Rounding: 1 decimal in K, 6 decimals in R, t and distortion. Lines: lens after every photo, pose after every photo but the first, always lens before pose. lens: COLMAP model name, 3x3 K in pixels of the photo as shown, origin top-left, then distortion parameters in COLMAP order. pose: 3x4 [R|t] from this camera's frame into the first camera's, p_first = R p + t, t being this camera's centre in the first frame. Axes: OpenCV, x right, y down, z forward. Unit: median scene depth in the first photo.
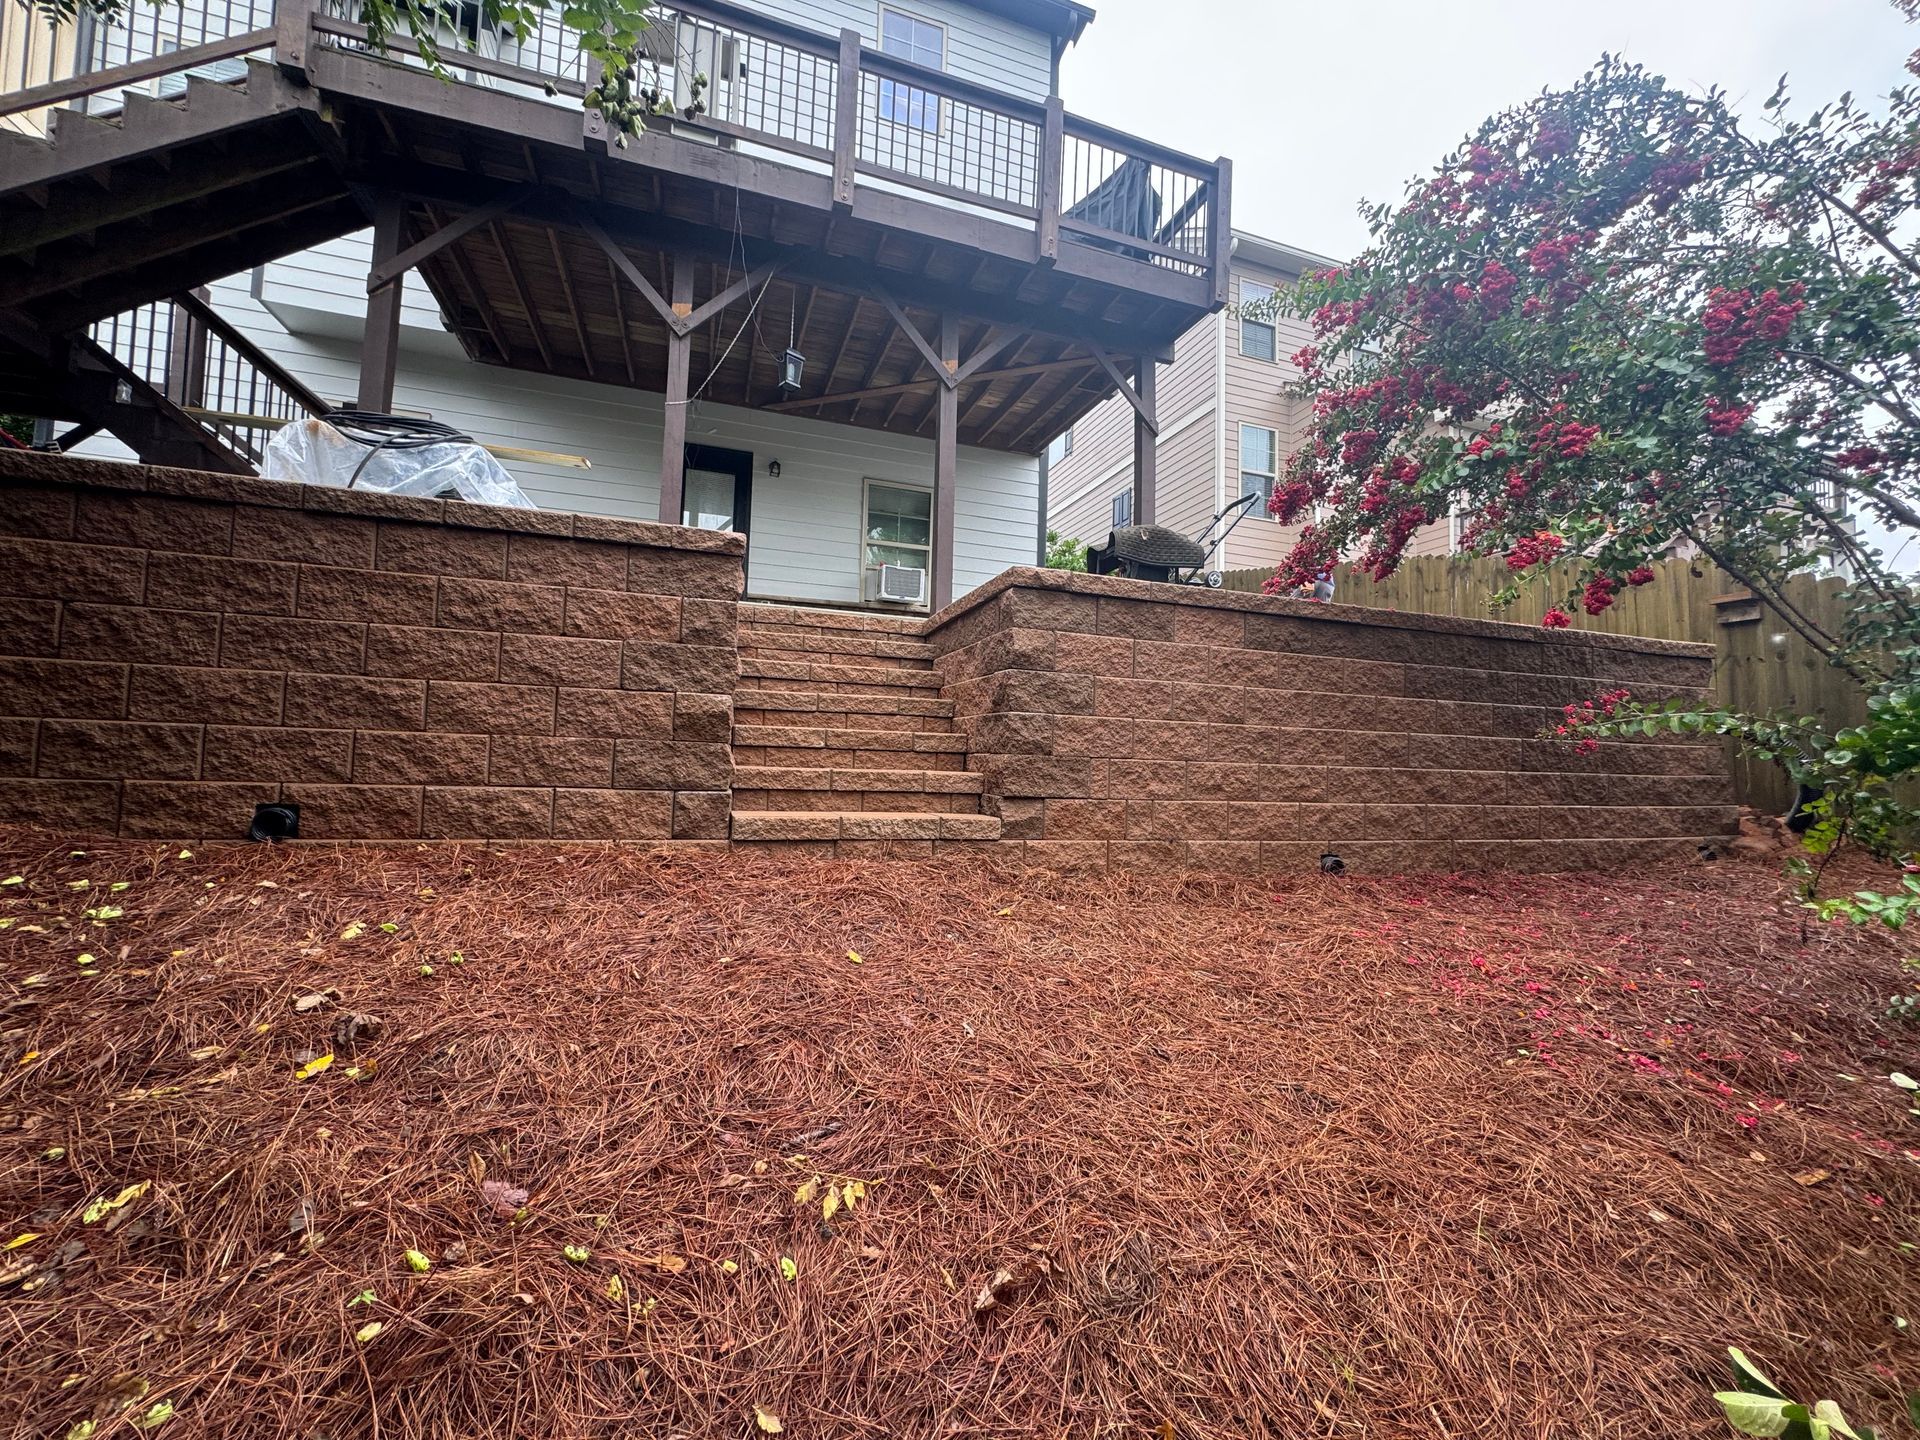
lens RADIAL K [[765.5, 0, 958.8], [0, 765.5, 718.9], [0, 0, 1]] dist [-0.003007, 0.000302]
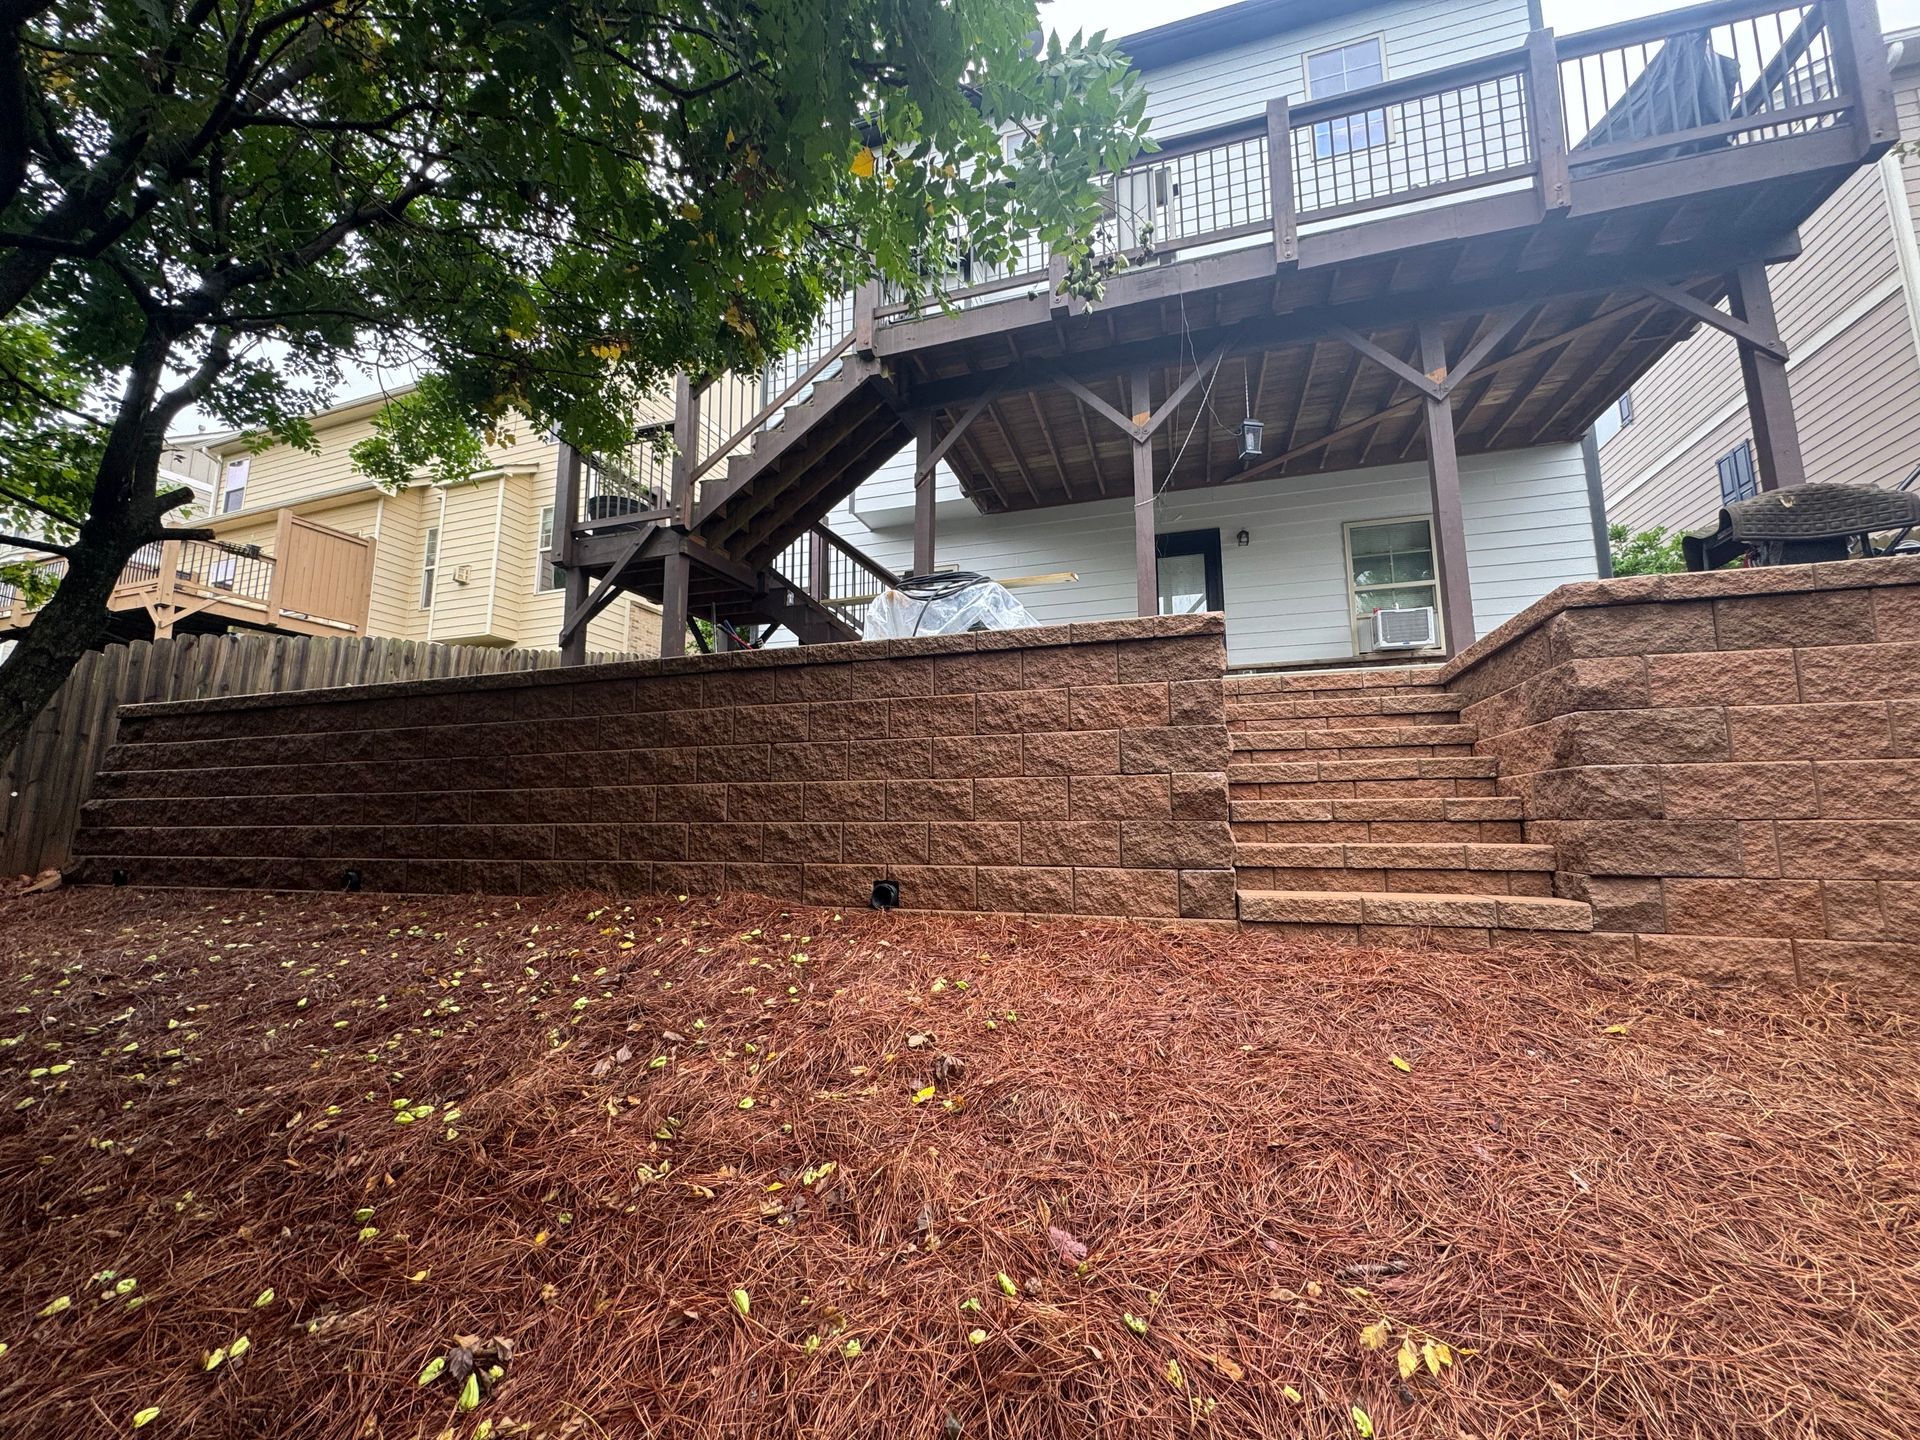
lens RADIAL K [[765.5, 0, 959.6], [0, 765.5, 719.8], [0, 0, 1]] dist [-0.003007, 0.000302]
pose [[0.813432, -0.114199, -0.570340, -0.002709], [0.059208, 0.991701, -0.114124, -0.005035], [0.578639, 0.059063, 0.813442, -0.014365]]
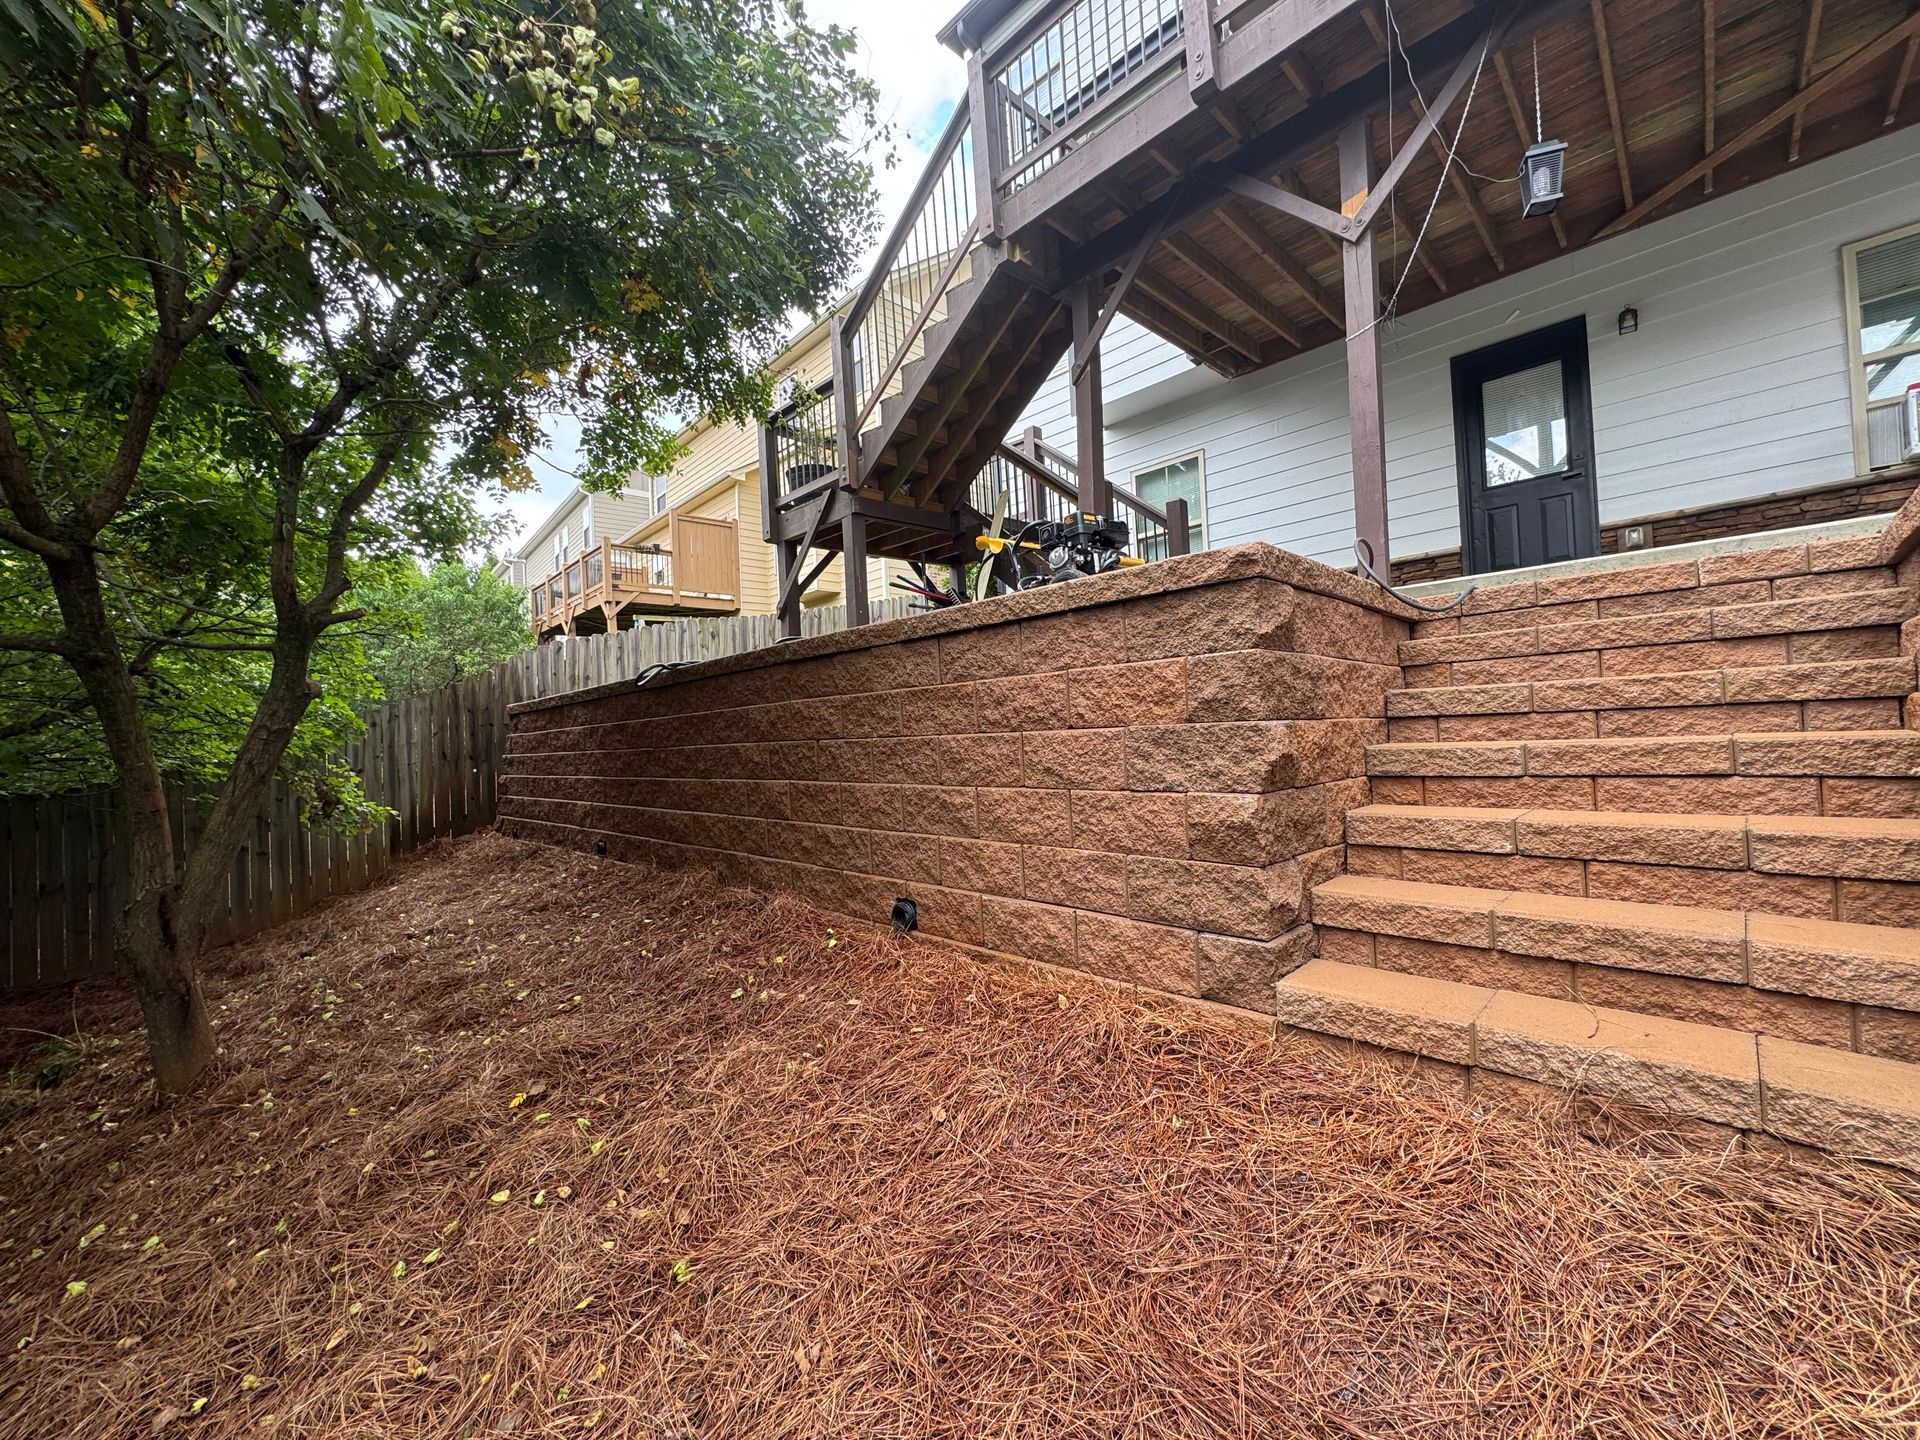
lens RADIAL K [[765.5, 0, 963.9], [0, 765.5, 718.5], [0, 0, 1]] dist [-0.003007, 0.000302]
pose [[0.441187, -0.065981, -0.894987, 0.179467], [0.108026, 0.993946, -0.020025, -0.109937], [0.890890, -0.087847, 0.445643, 0.493480]]
